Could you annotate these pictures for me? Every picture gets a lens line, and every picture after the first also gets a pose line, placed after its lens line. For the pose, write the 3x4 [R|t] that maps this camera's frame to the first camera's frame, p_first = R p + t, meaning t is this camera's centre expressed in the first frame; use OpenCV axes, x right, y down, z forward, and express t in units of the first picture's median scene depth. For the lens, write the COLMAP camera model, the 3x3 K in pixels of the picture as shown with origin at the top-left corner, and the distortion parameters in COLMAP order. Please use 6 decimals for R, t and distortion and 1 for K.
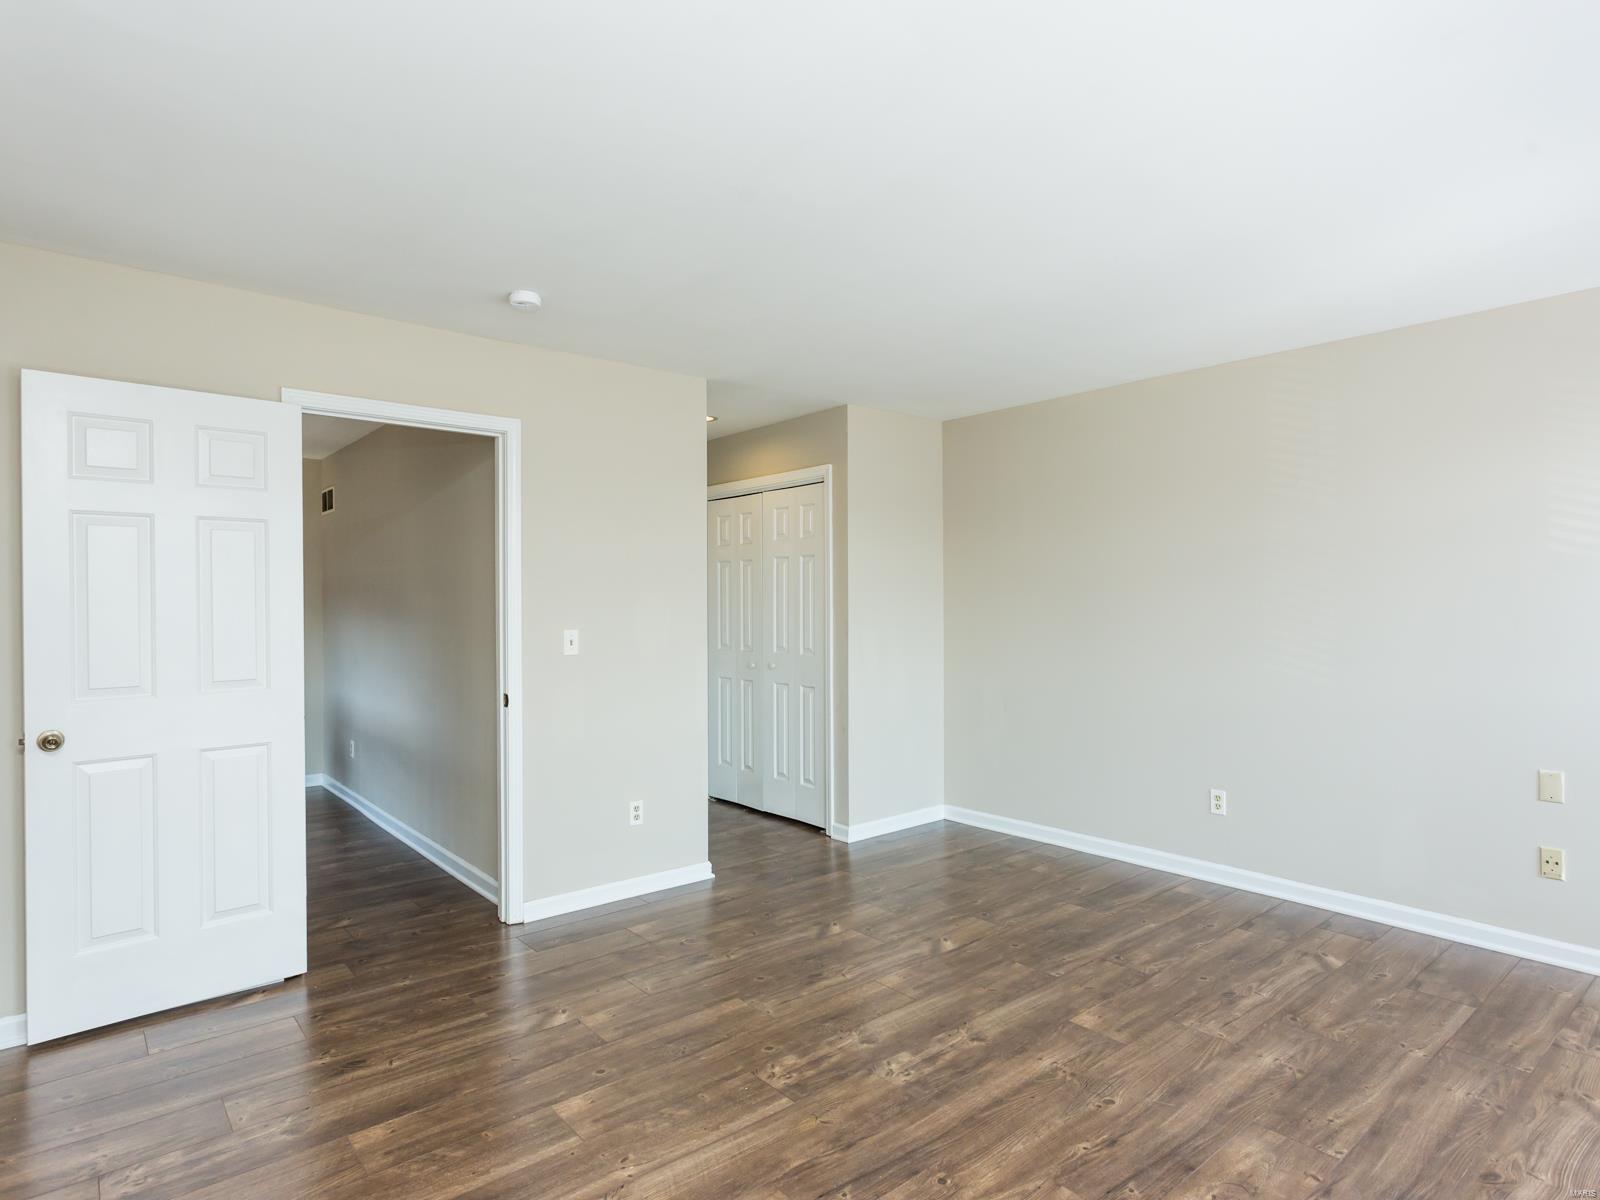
lens RADIAL K [[887.7, 0, 799.3], [0, 887.7, 601.7], [0, 0, 1]] dist [-0.011054, 0.004340]
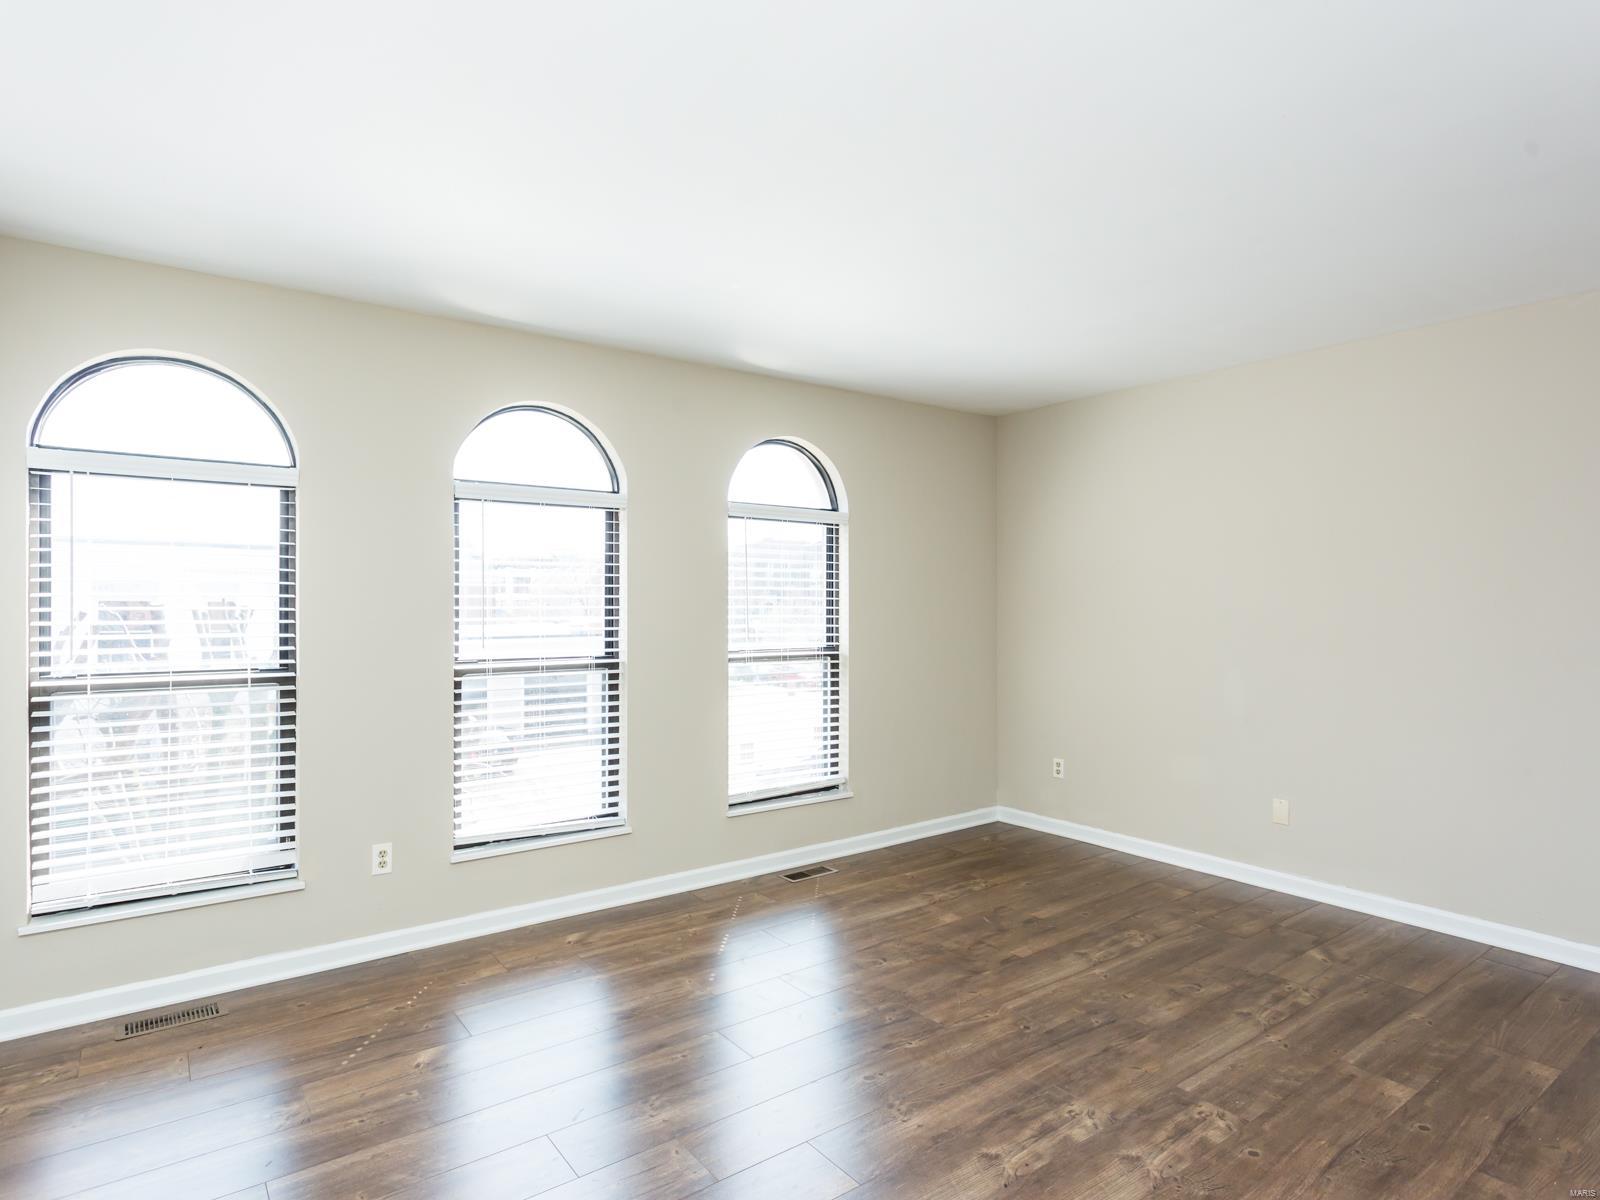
lens RADIAL K [[887.7, 0, 800.4], [0, 887.7, 600.7], [0, 0, 1]] dist [-0.011054, 0.004340]
pose [[-0.998335, 0.005266, 0.057443, 0.353807], [0.005301, 0.999986, 0.000469, 0.000171], [-0.057440, 0.000772, -0.998349, 1.968653]]
